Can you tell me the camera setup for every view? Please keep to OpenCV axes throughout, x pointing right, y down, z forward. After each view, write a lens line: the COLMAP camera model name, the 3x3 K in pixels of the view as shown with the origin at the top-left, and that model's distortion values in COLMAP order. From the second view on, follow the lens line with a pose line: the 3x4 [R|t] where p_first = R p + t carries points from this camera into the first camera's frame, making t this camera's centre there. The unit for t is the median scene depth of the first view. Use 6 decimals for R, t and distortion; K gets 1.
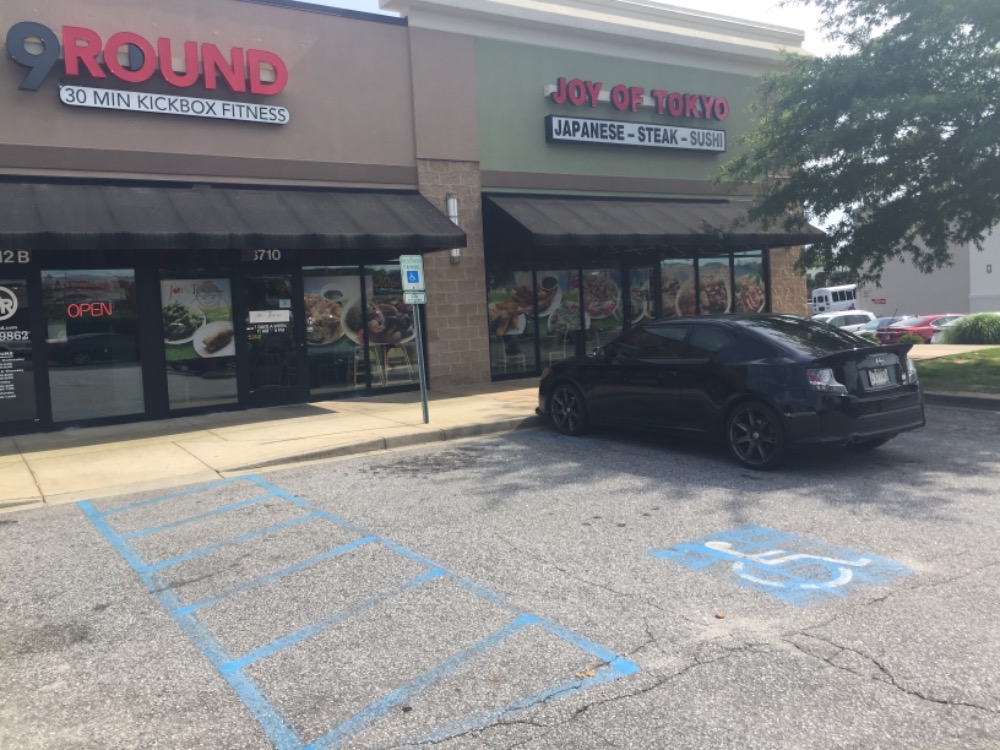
lens RADIAL K [[850.5, 0, 496.0], [0, 850.5, 373.1], [0, 0, 1]] dist [0.069537, -0.085237]
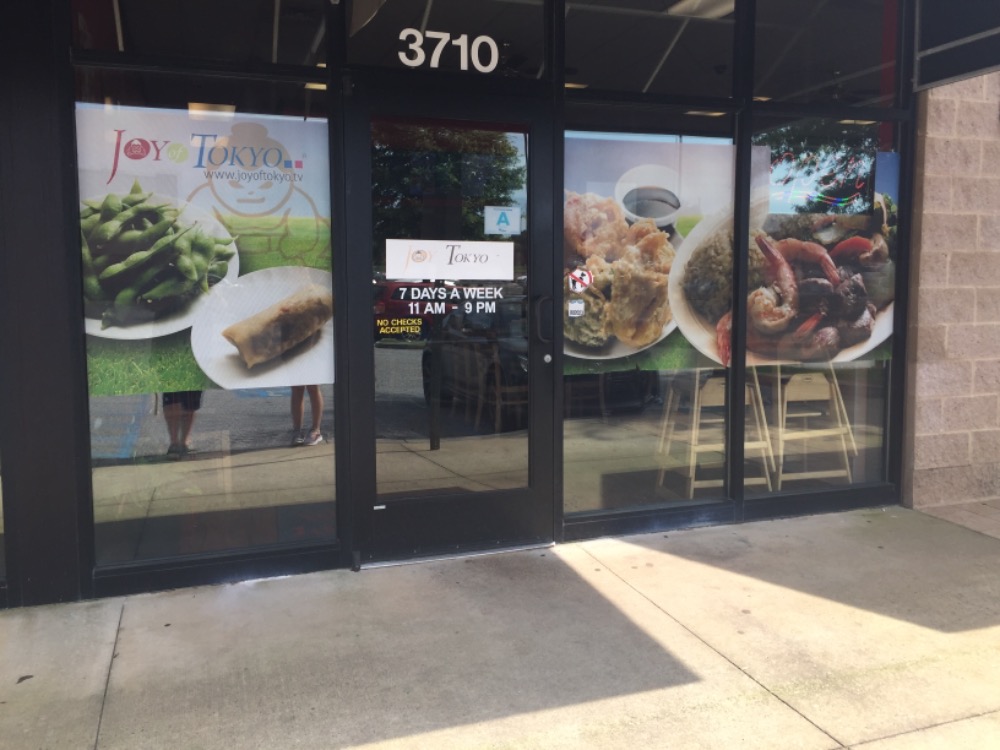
lens RADIAL K [[850.5, 0, 502.2], [0, 850.5, 372.8], [0, 0, 1]] dist [0.069537, -0.085237]
pose [[0.974903, 0.066540, -0.212452, -0.174956], [-0.060448, 0.997556, 0.035048, -0.036944], [0.214265, -0.021326, 0.976543, 0.686415]]
